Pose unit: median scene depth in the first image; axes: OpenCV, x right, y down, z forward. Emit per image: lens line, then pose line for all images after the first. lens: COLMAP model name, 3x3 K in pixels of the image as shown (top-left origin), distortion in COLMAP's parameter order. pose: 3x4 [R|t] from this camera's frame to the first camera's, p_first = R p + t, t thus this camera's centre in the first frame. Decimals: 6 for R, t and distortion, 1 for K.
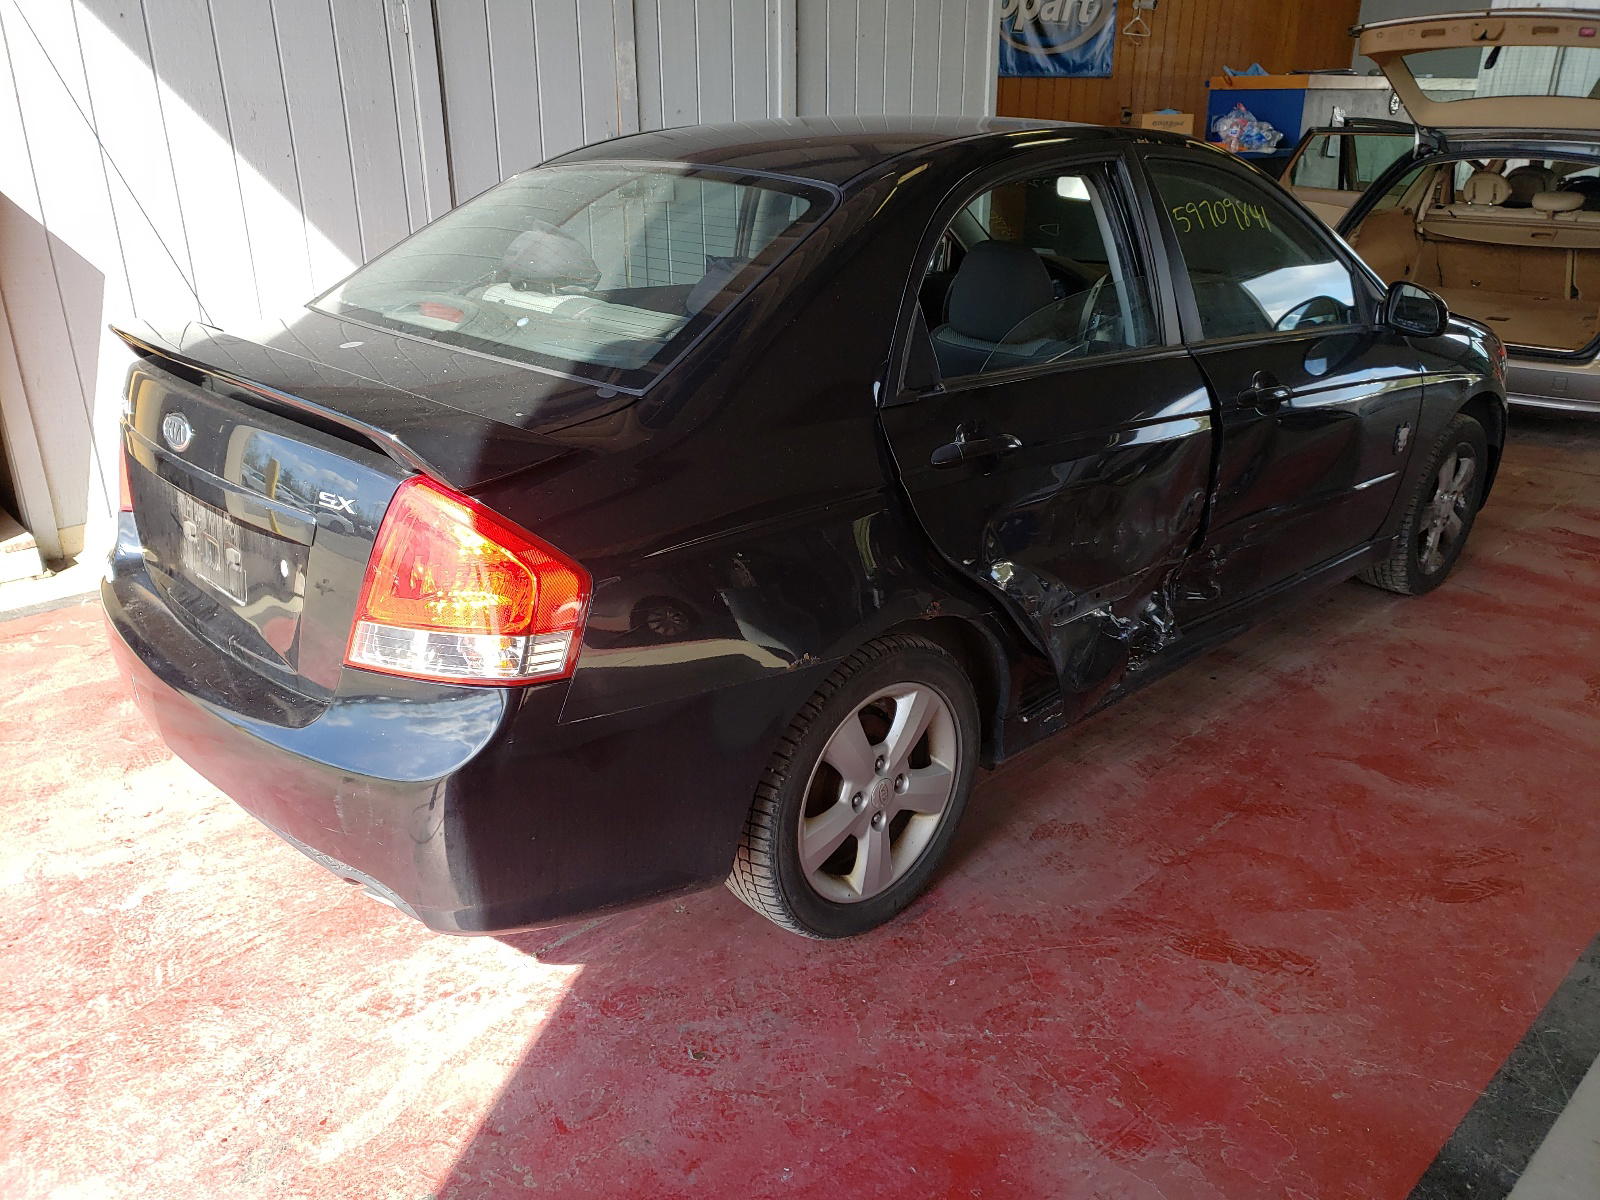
lens RADIAL K [[1219.4, 0, 800.0], [0, 1219.4, 600.0], [0, 0, 1]] dist [0.000746, -0.000478]
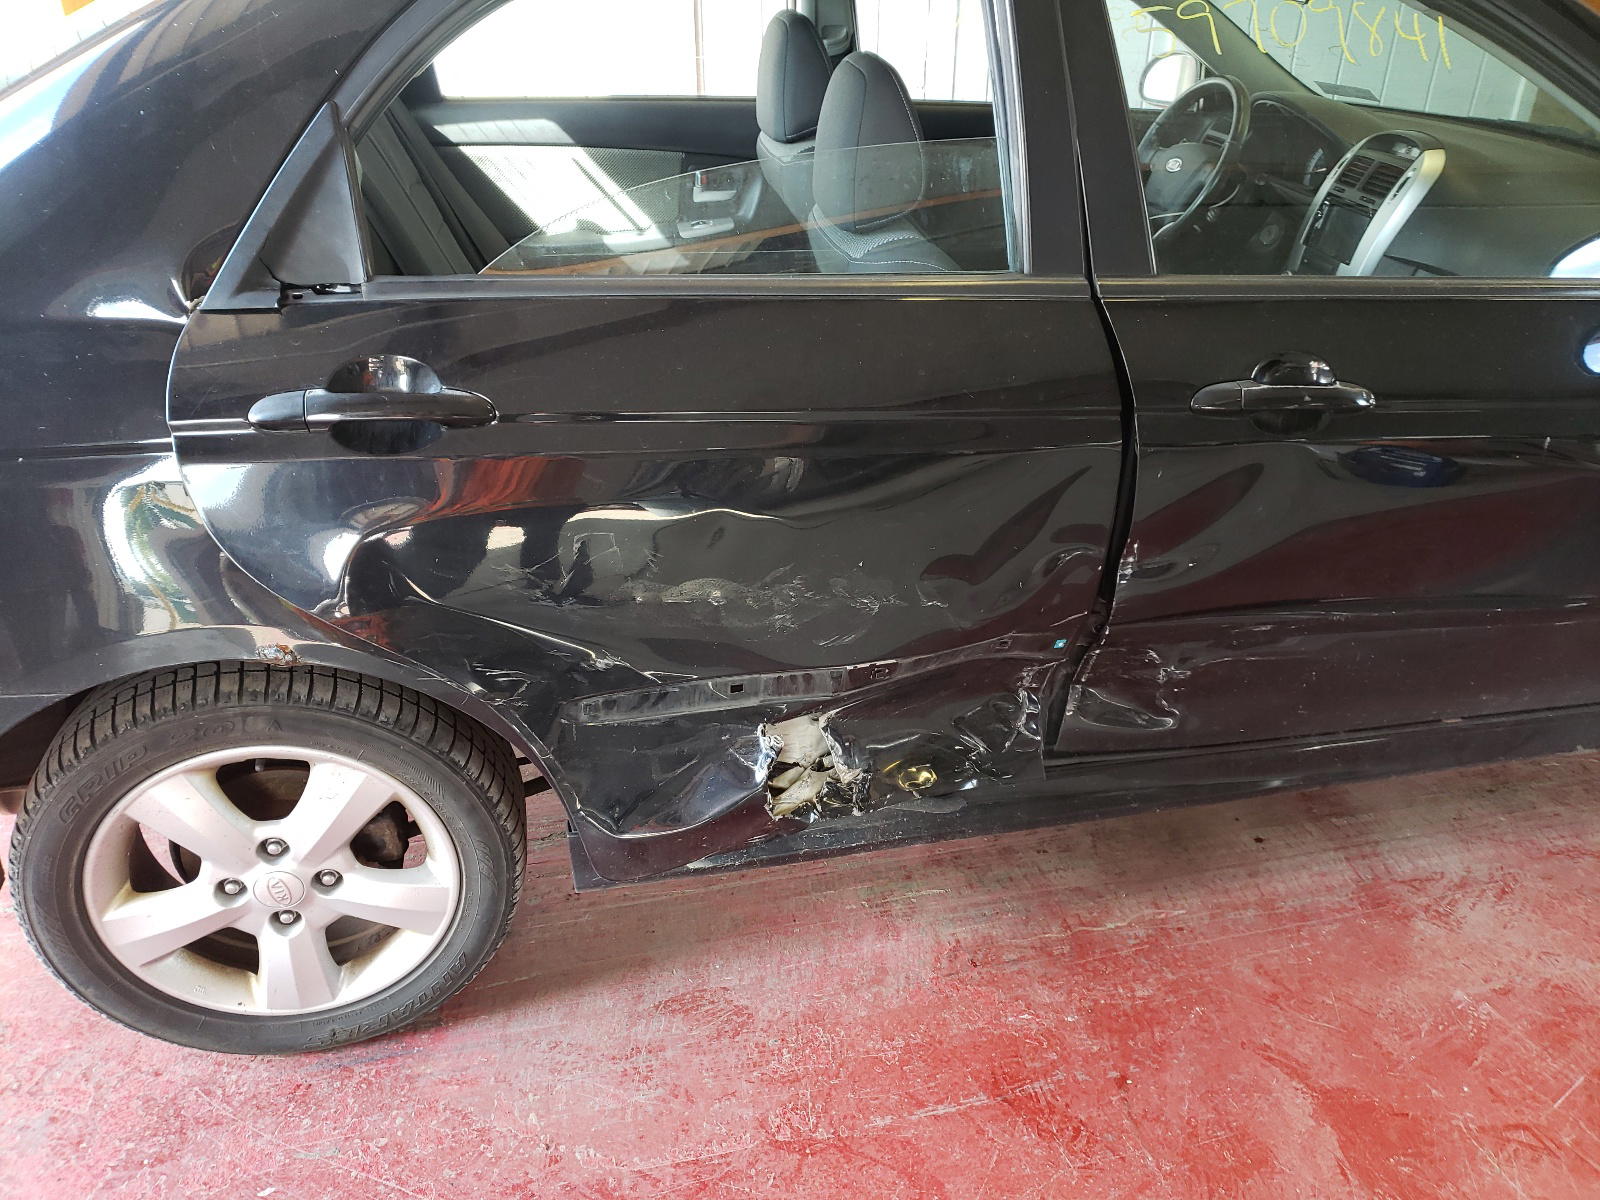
lens RADIAL K [[1219.4, 0, 800.0], [0, 1219.4, 600.0], [0, 0, 1]] dist [0.000746, -0.000478]
pose [[0.858694, 0.255626, -0.444185, 0.526801], [-0.194545, 0.964435, 0.178936, -0.158021], [0.474128, -0.067237, 0.877885, 0.510035]]
